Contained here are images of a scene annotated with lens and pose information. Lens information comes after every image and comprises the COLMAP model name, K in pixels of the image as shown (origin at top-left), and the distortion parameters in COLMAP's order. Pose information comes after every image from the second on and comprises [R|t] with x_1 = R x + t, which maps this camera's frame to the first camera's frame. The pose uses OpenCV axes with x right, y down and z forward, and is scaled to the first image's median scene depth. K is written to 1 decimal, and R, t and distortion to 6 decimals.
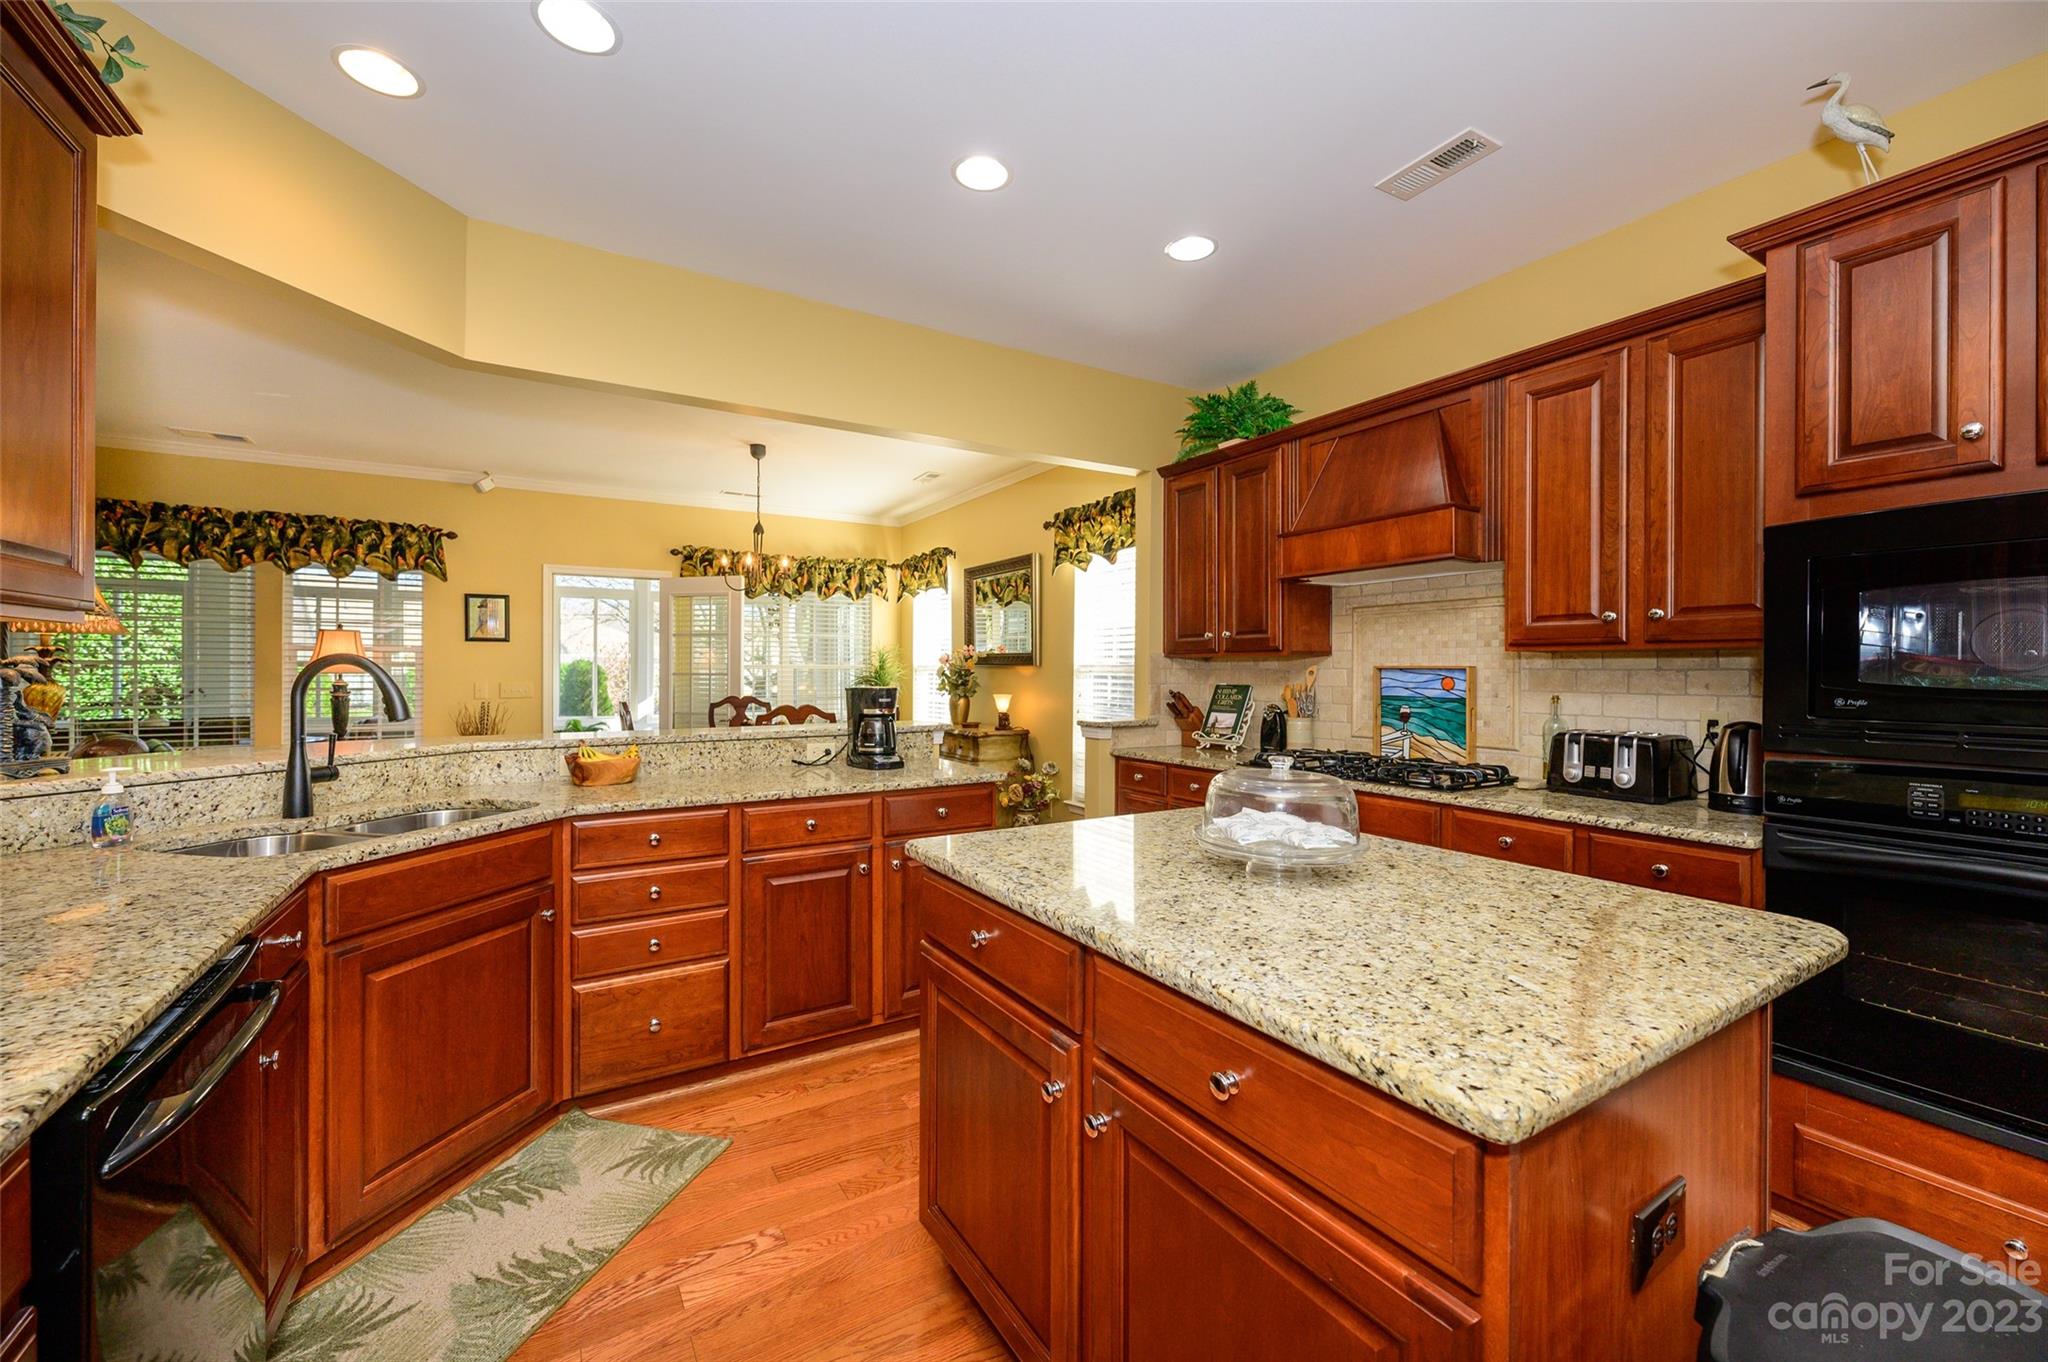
lens RADIAL K [[816.9, 0, 1023.7], [0, 816.9, 669.0], [0, 0, 1]] dist [0.000393, 0.000252]
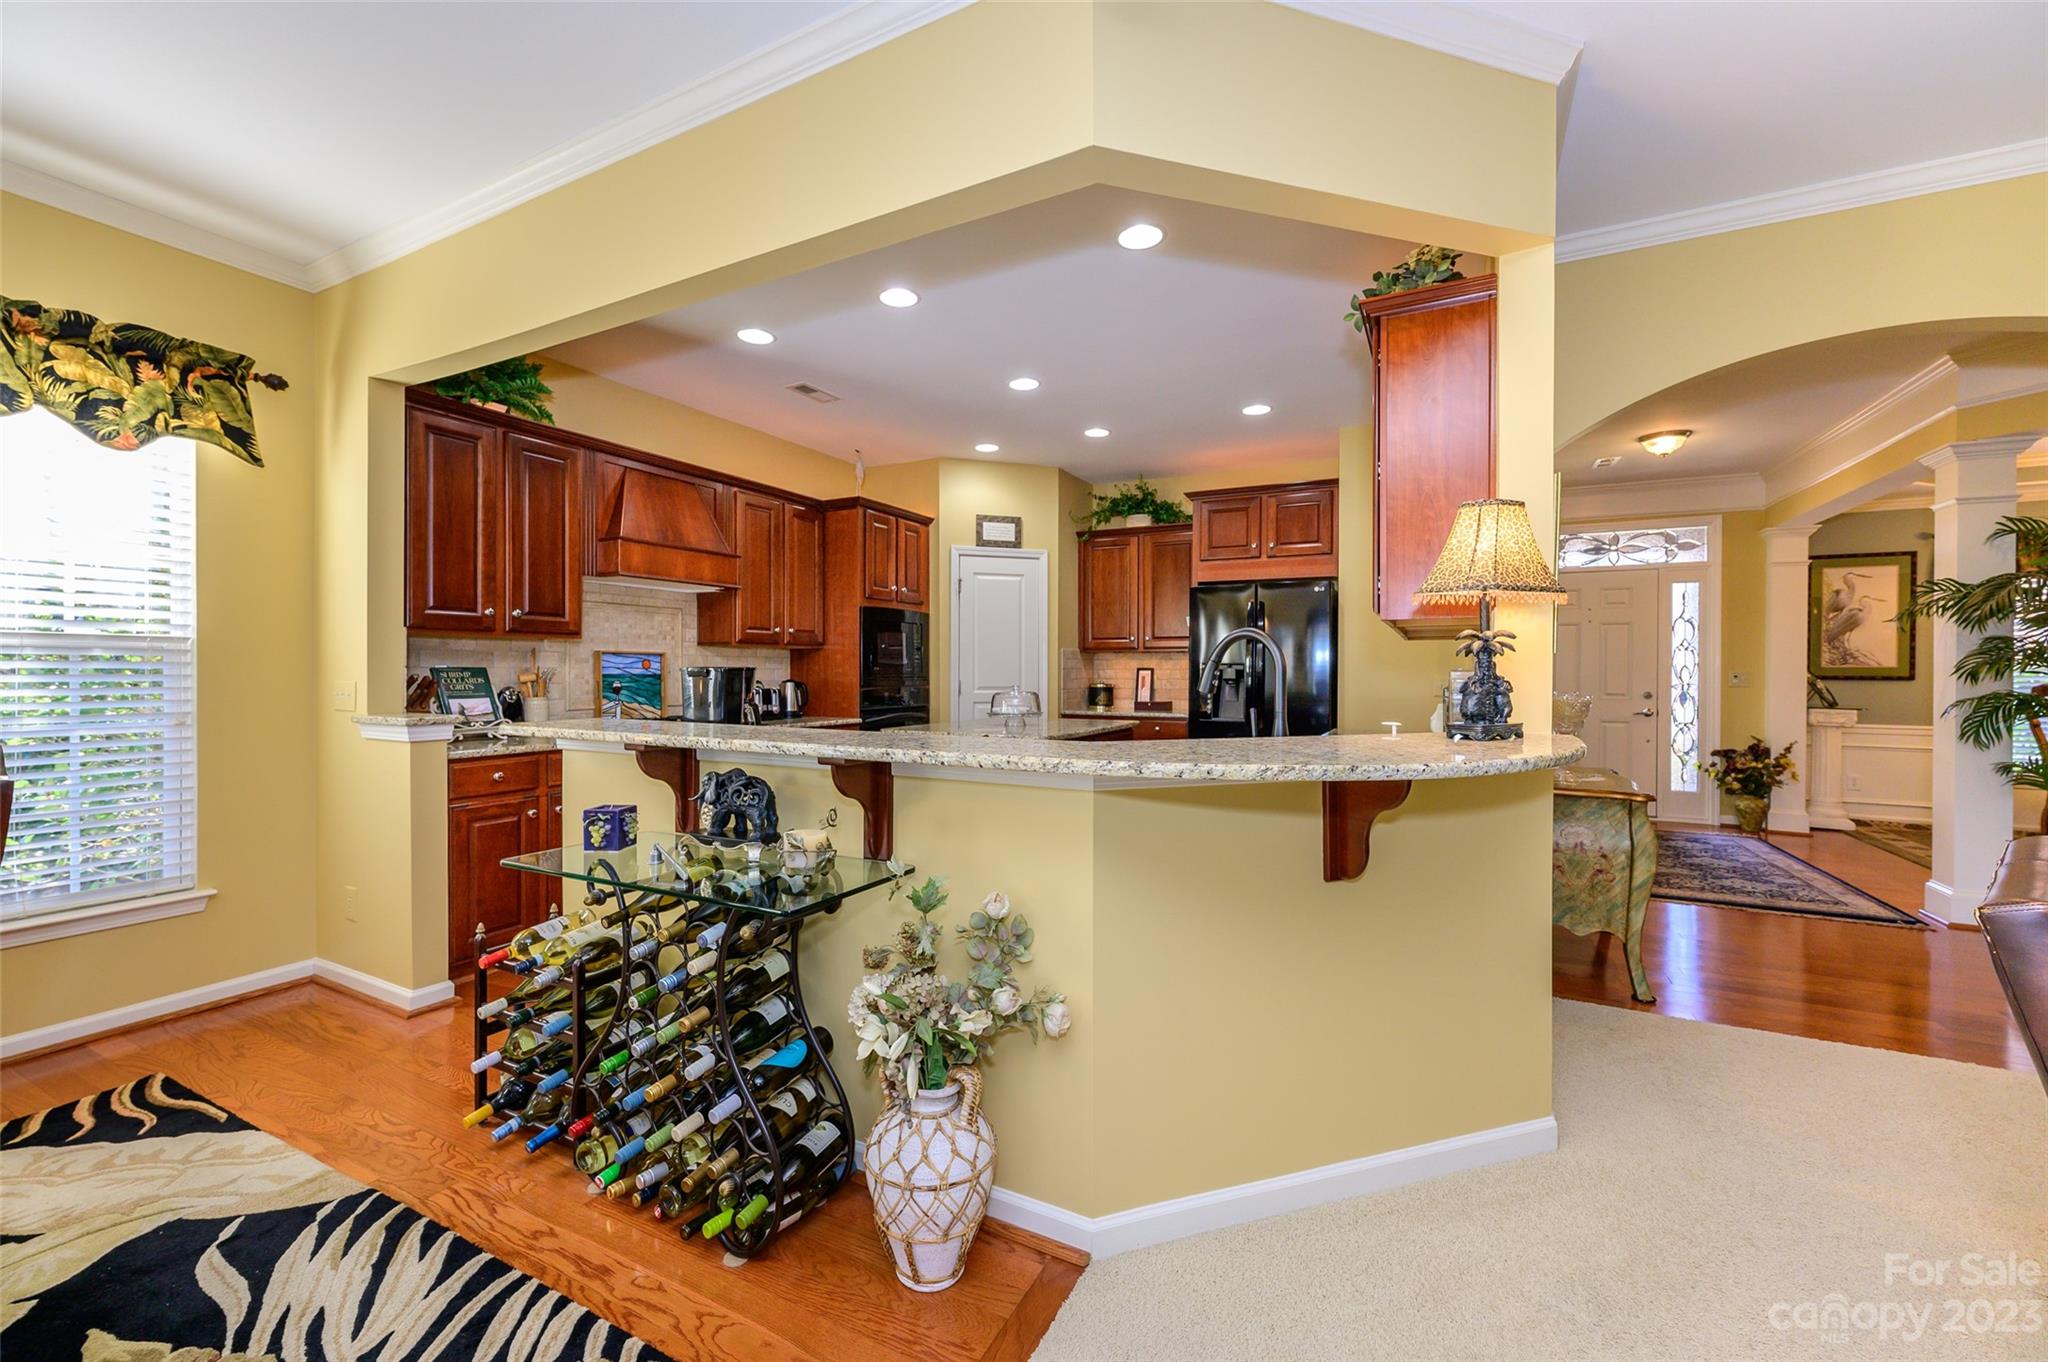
lens RADIAL K [[816.9, 0, 1029.2], [0, 816.9, 669.6], [0, 0, 1]] dist [0.000393, 0.000252]
pose [[-0.526329, -0.003264, 0.850275, -0.661598], [-0.006433, 0.999979, -0.000144, 0.014717], [-0.850256, -0.005545, -0.526339, 0.747384]]
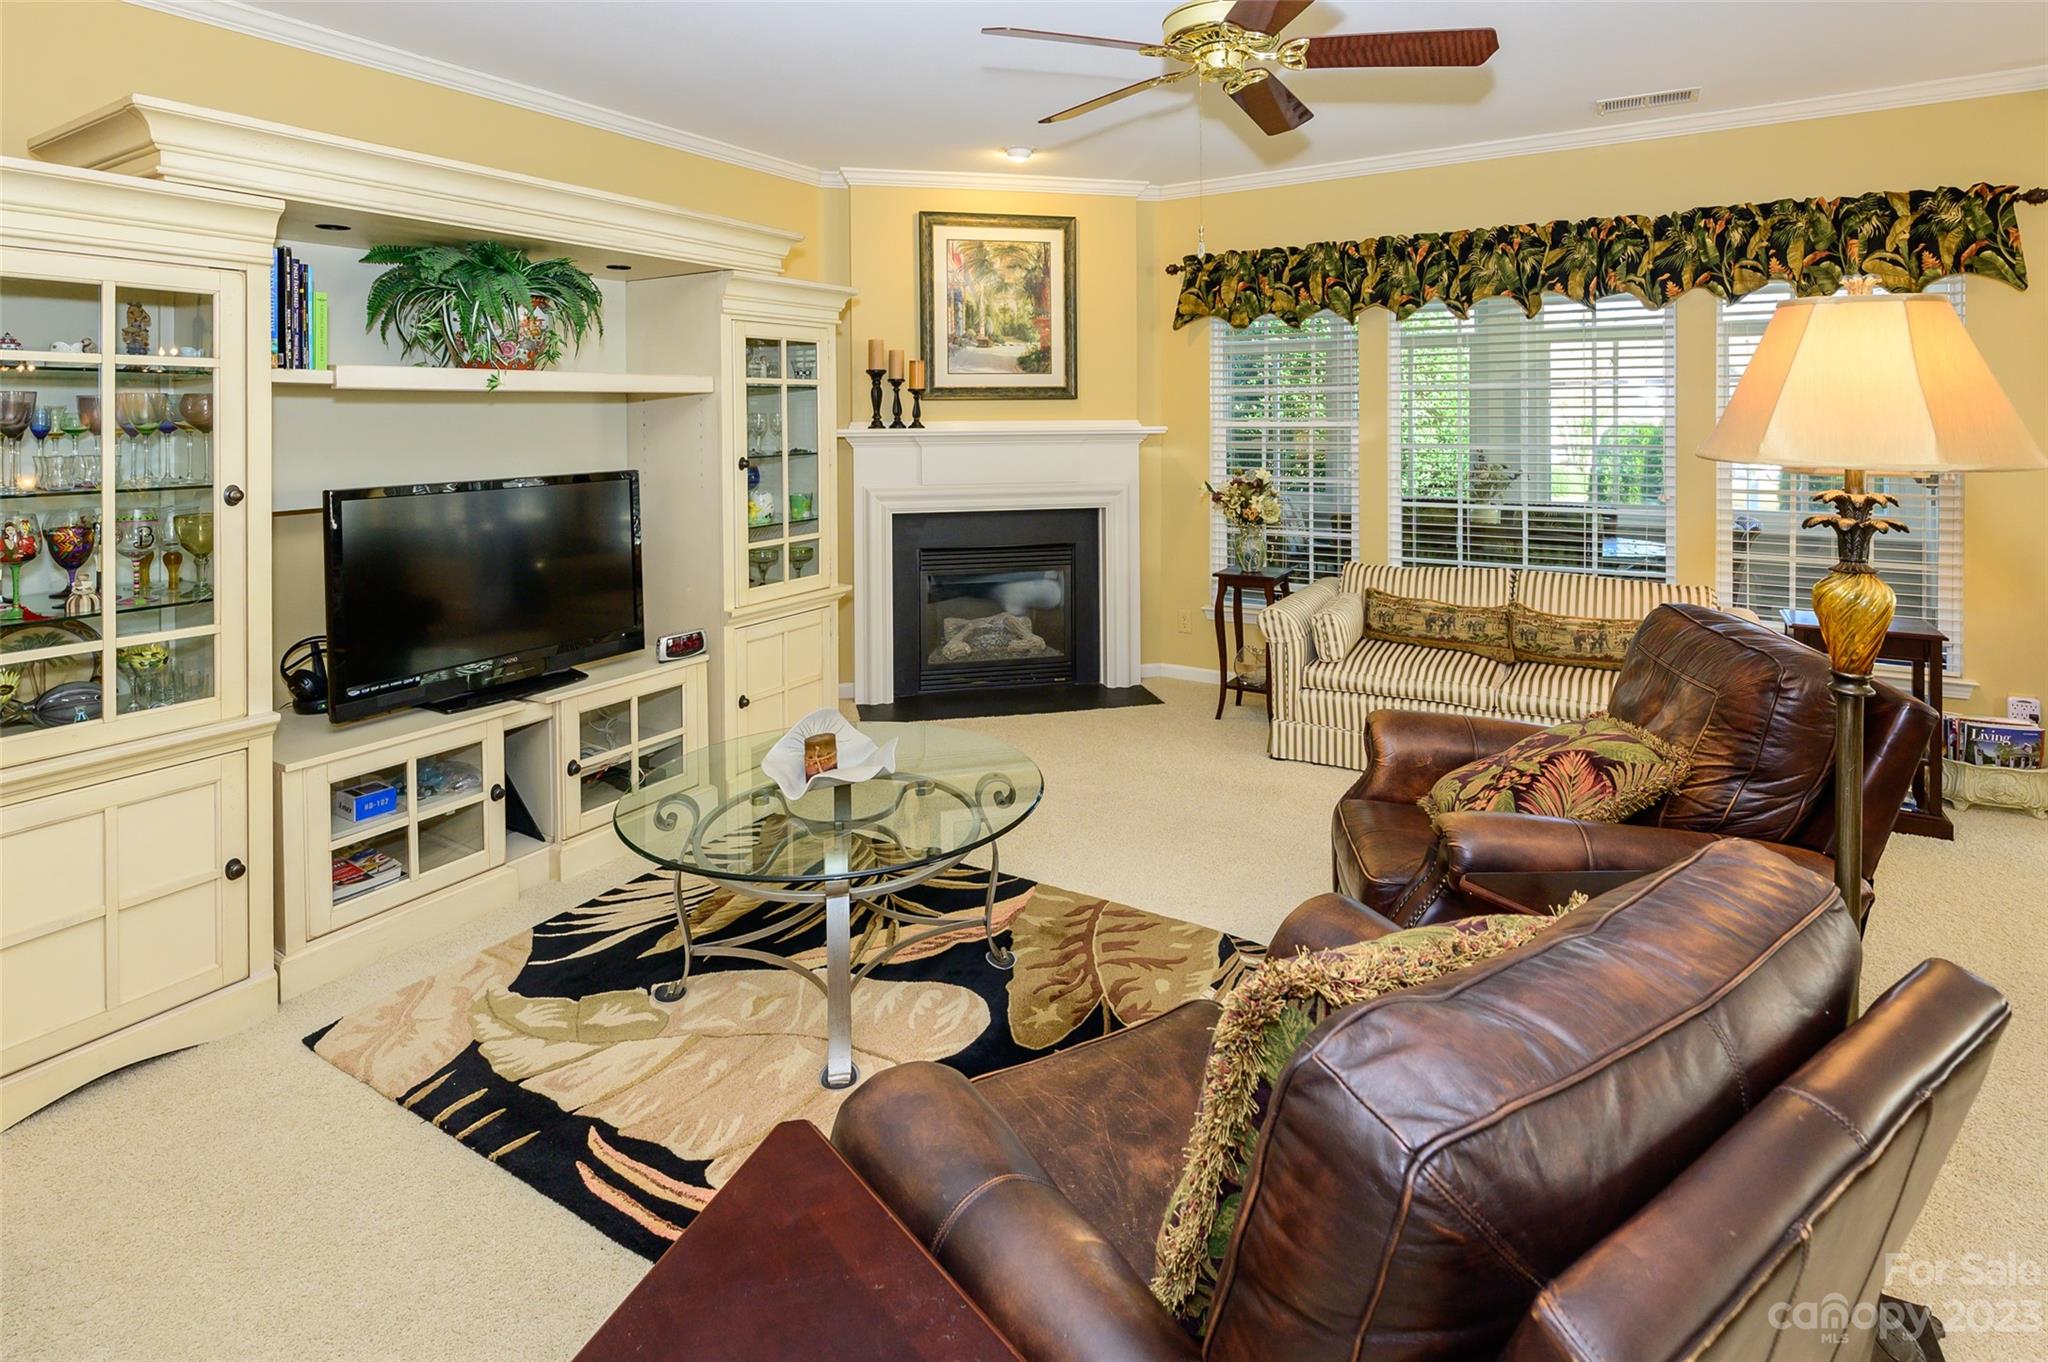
lens RADIAL K [[992.5, 0, 1009.0], [0, 992.5, 454.4], [0, 0, 1]] dist [-0.009016, 0.001833]
pose [[0.450794, 0.028900, -0.892160, -0.536920], [0.009273, 0.999270, 0.037055, -0.041502], [0.892580, -0.024977, 0.450197, 0.202901]]
